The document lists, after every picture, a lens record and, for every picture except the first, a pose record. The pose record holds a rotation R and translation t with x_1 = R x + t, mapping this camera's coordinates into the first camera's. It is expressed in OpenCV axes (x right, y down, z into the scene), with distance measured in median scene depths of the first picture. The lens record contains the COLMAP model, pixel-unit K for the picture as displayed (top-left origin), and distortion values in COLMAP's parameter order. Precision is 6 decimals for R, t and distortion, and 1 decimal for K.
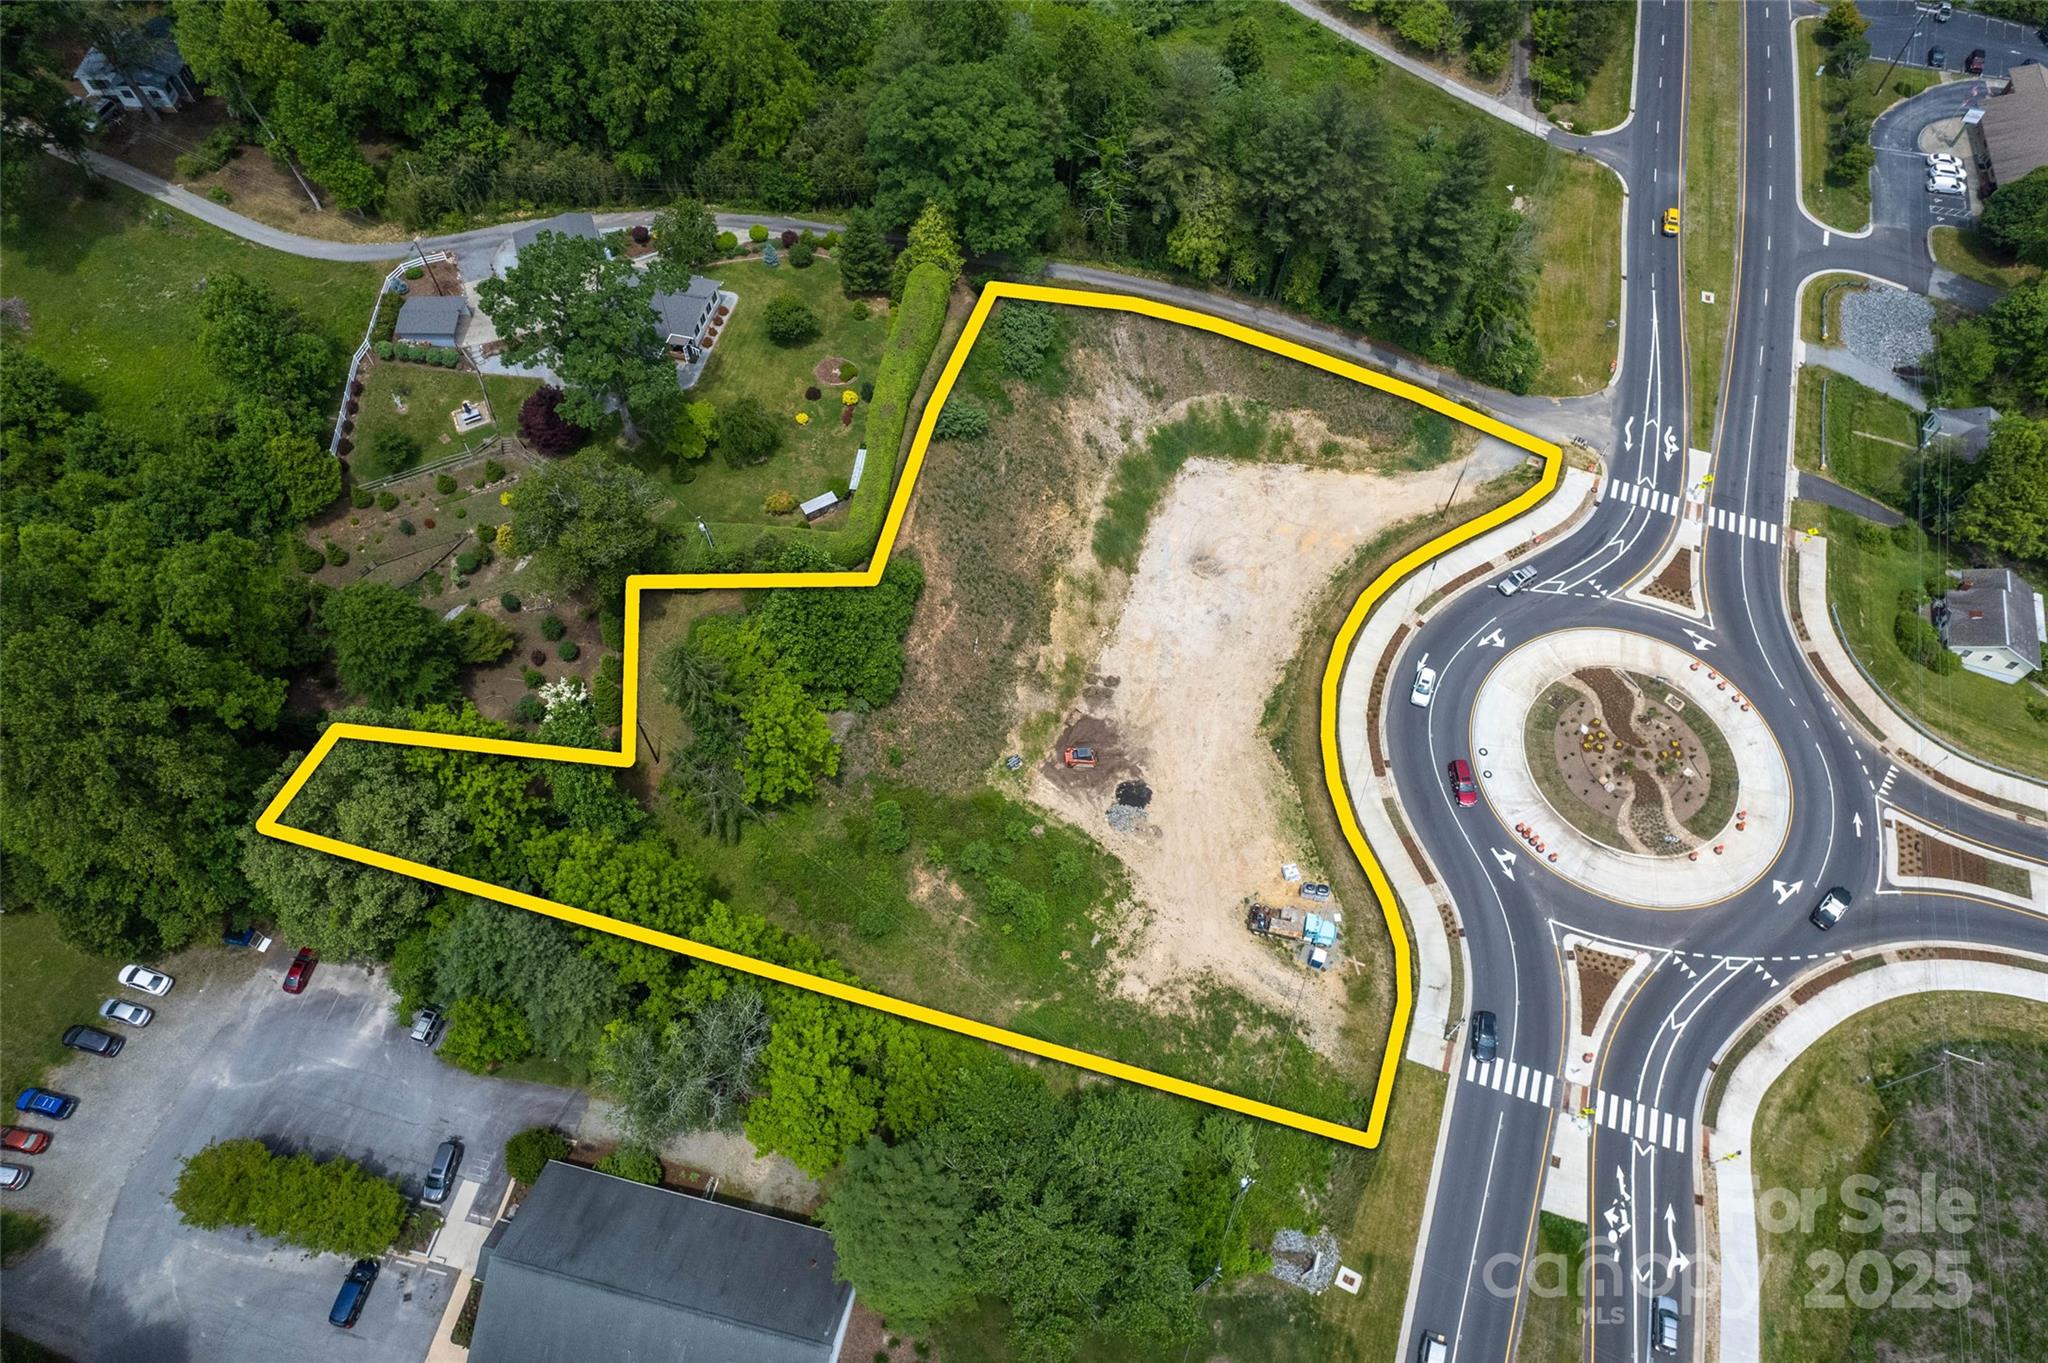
lens RADIAL K [[1316.7, 0, 1024.0], [0, 1316.7, 681.5], [0, 0, 1]] dist [-0.096412, 0.086499]
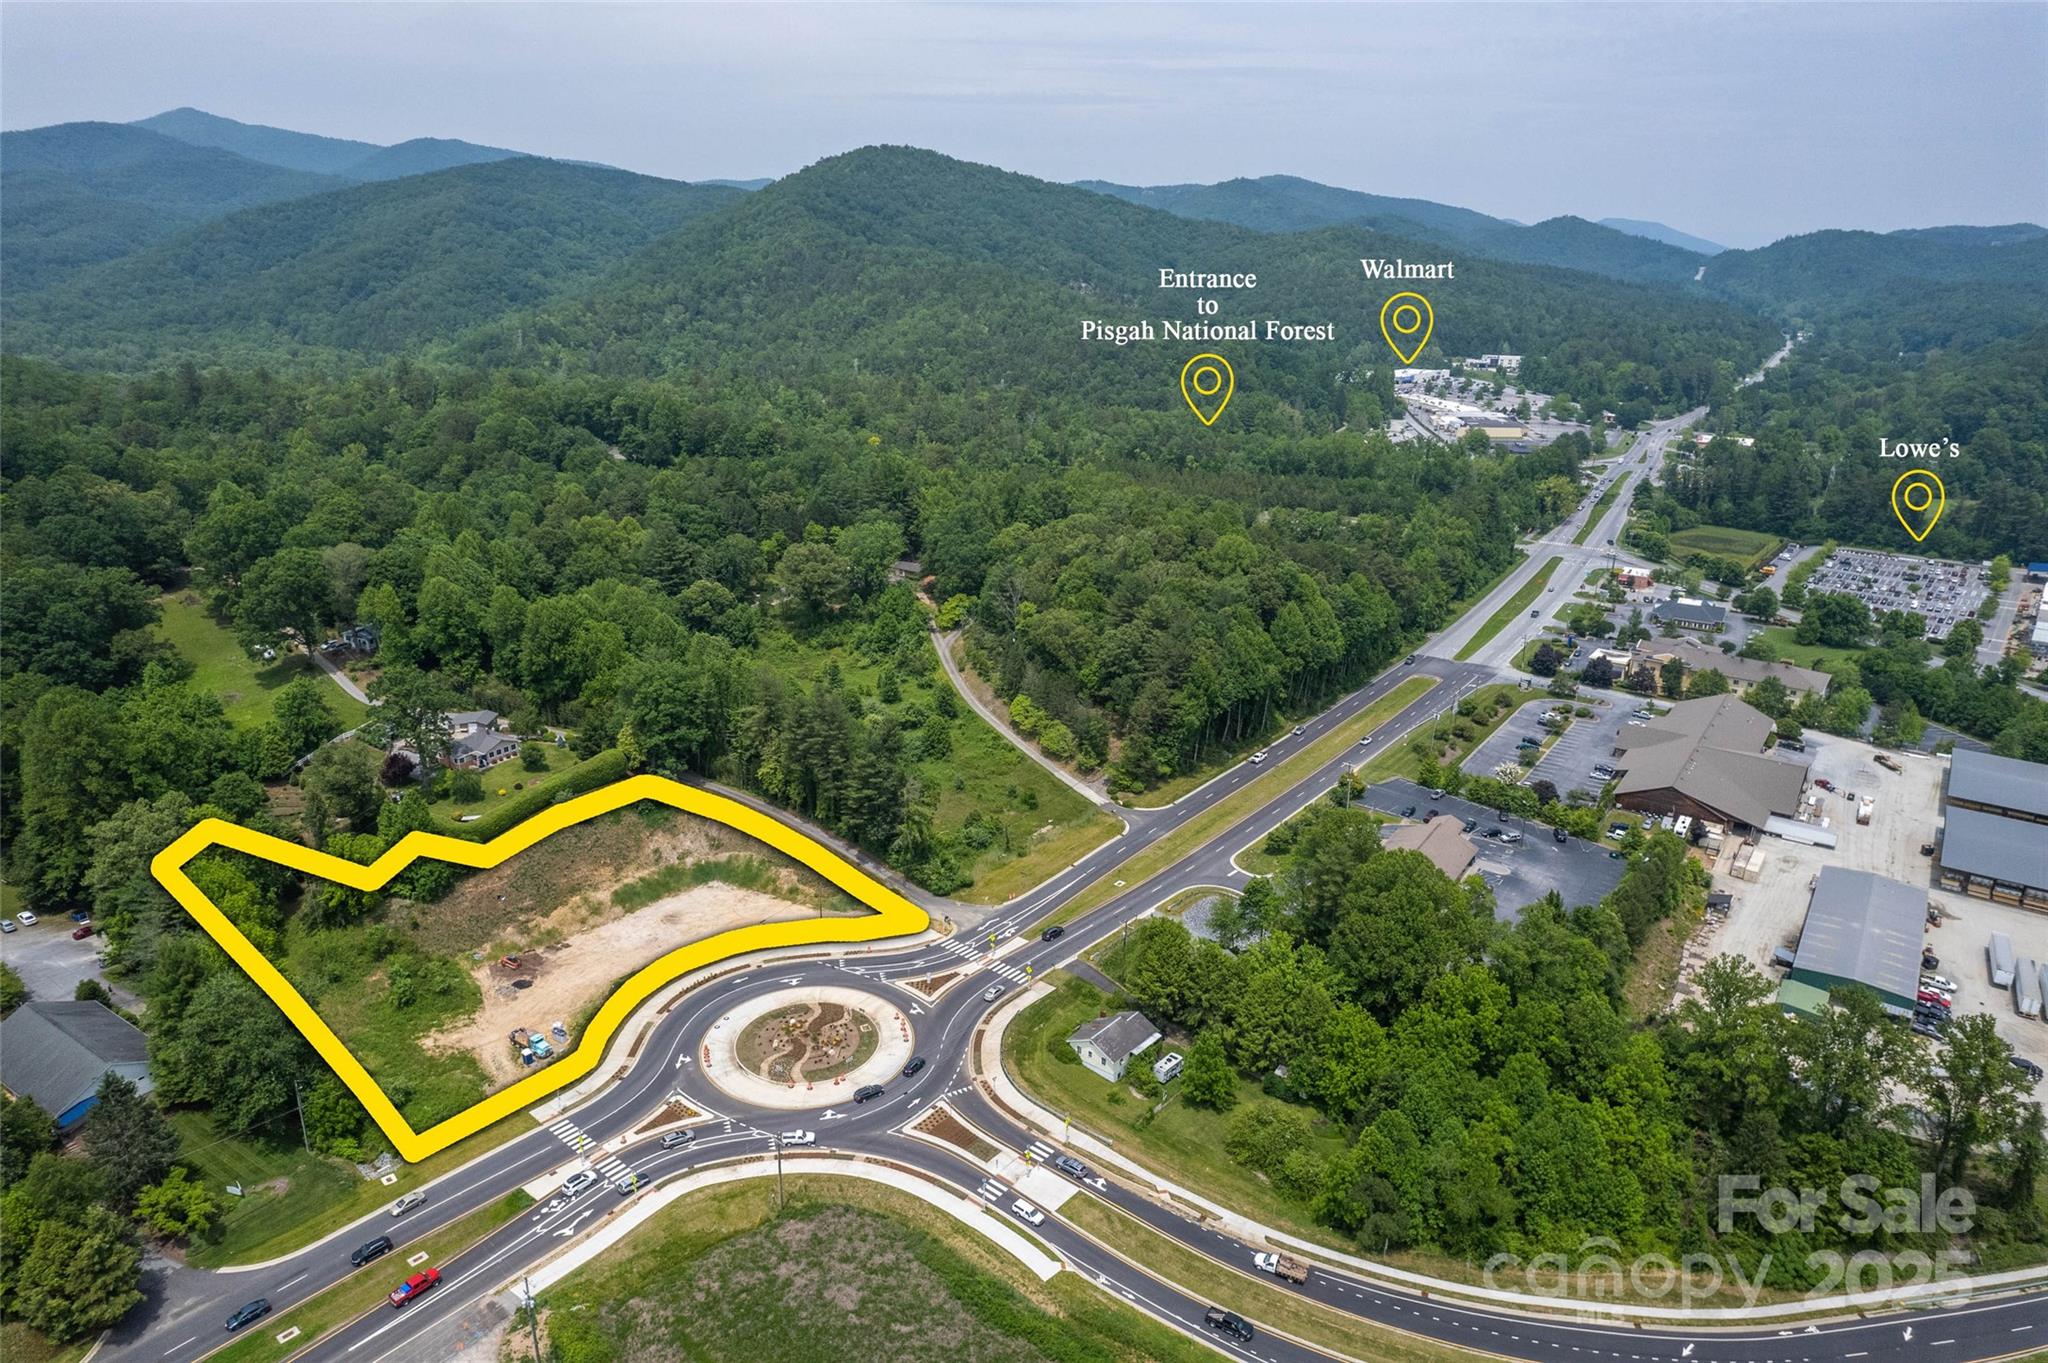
lens RADIAL K [[1308.5, 0, 1024.0], [0, 1308.5, 681.5], [0, 0, 1]] dist [-0.076557, 0.069983]
pose [[0.936214, 0.116143, -0.331684, 1.139194], [-0.299267, 0.758267, -0.579198, 0.534809], [0.184236, 0.641515, 0.744658, -0.350564]]
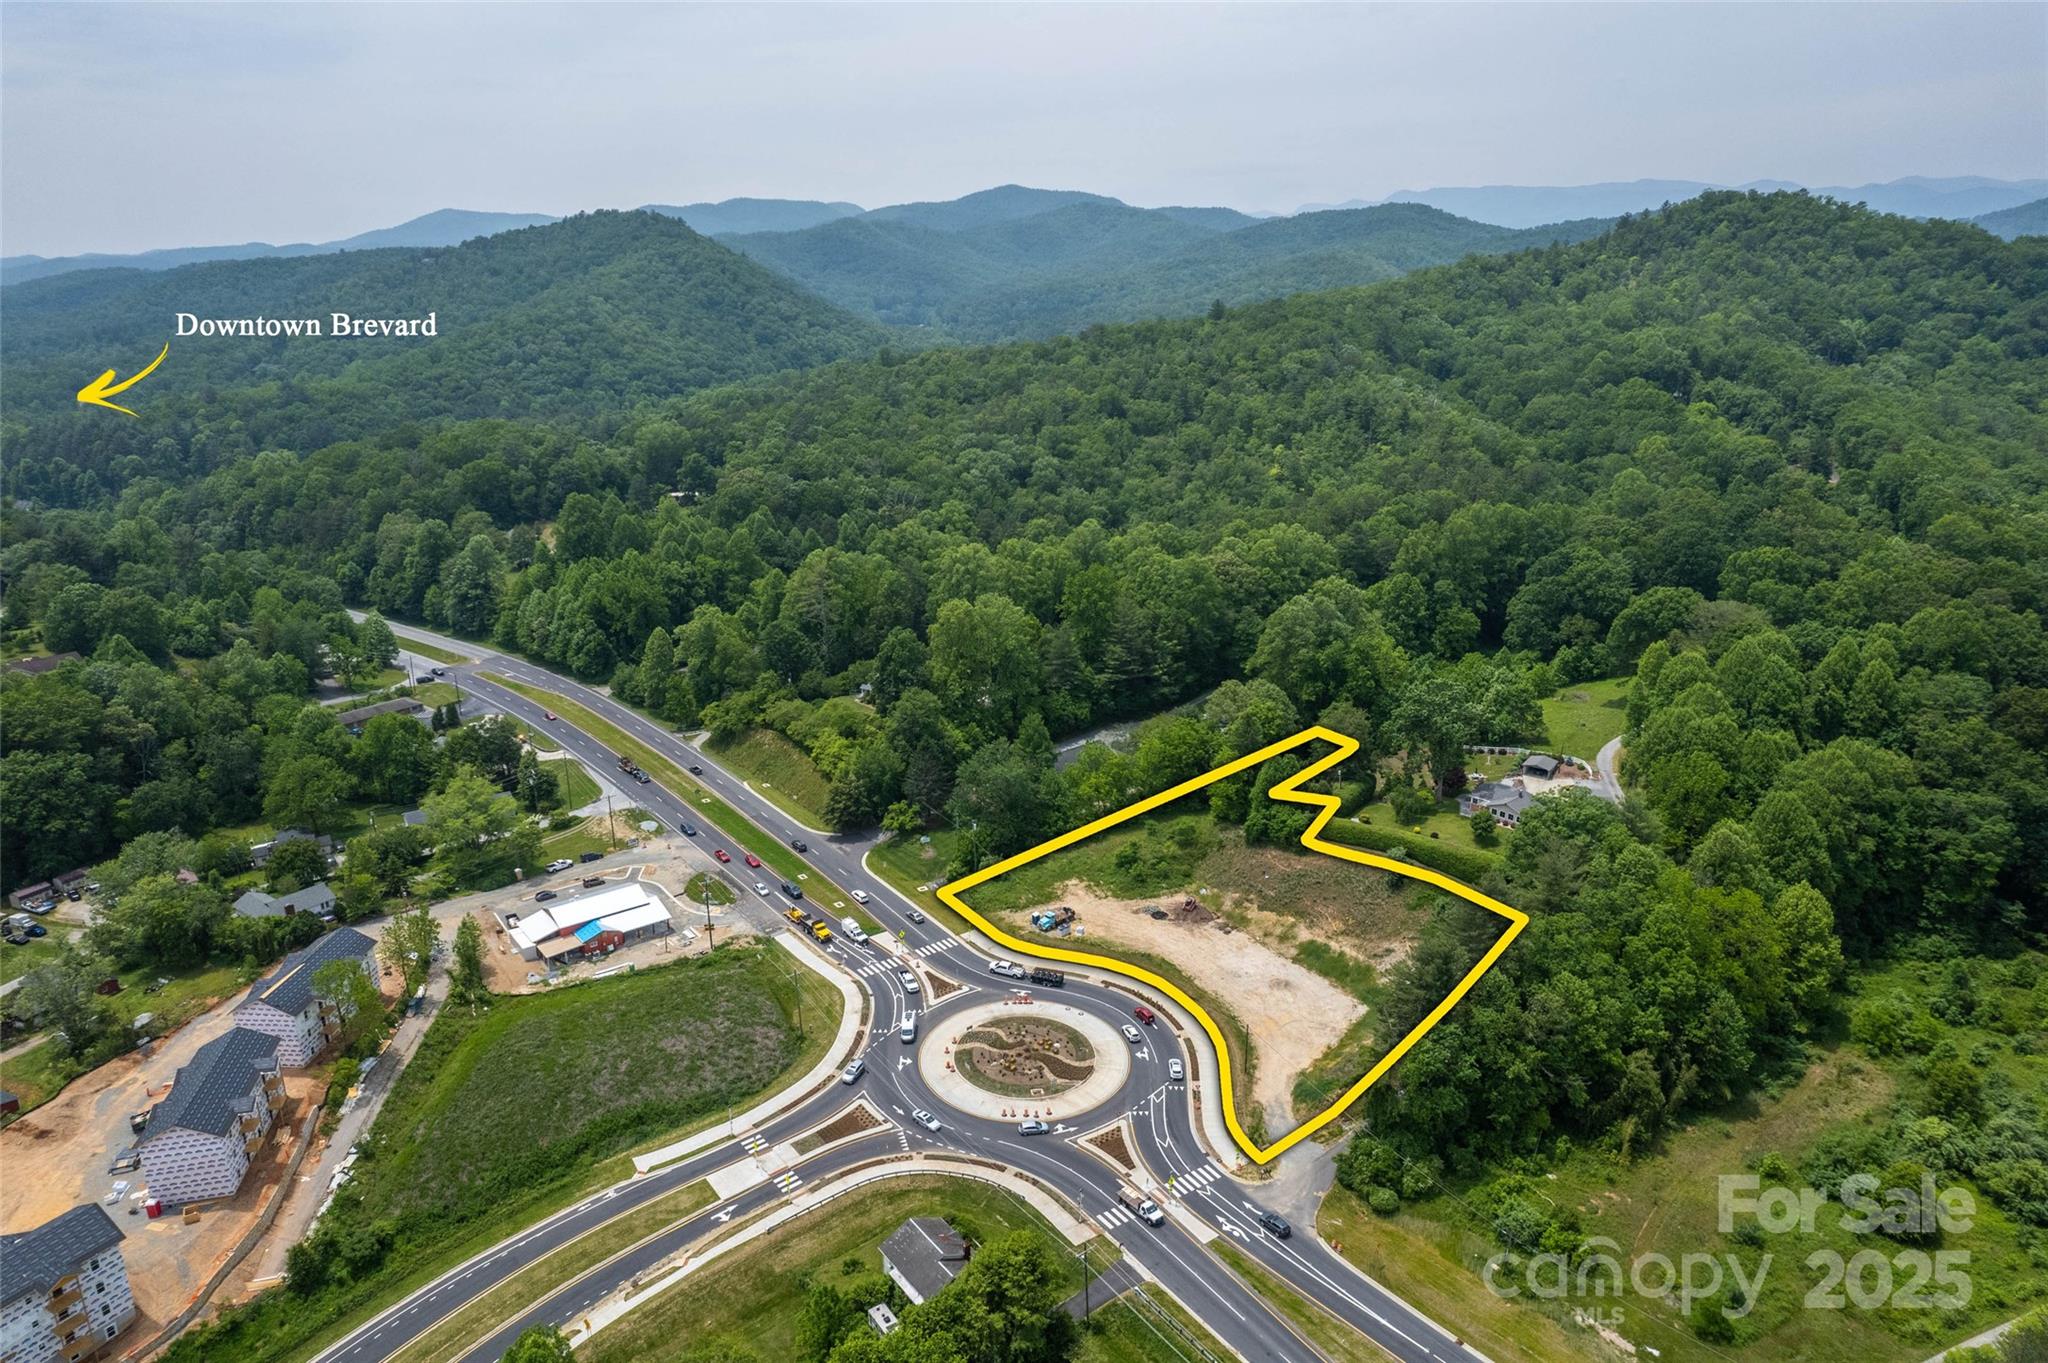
lens RADIAL K [[1303.9, 0, 1024.0], [0, 1303.9, 681.5], [0, 0, 1]] dist [-0.070712, 0.057771]
pose [[-0.570048, 0.243177, -0.784800, 1.531526], [-0.695155, 0.366409, 0.618469, -1.027141], [0.437955, 0.898114, -0.039825, 0.651648]]
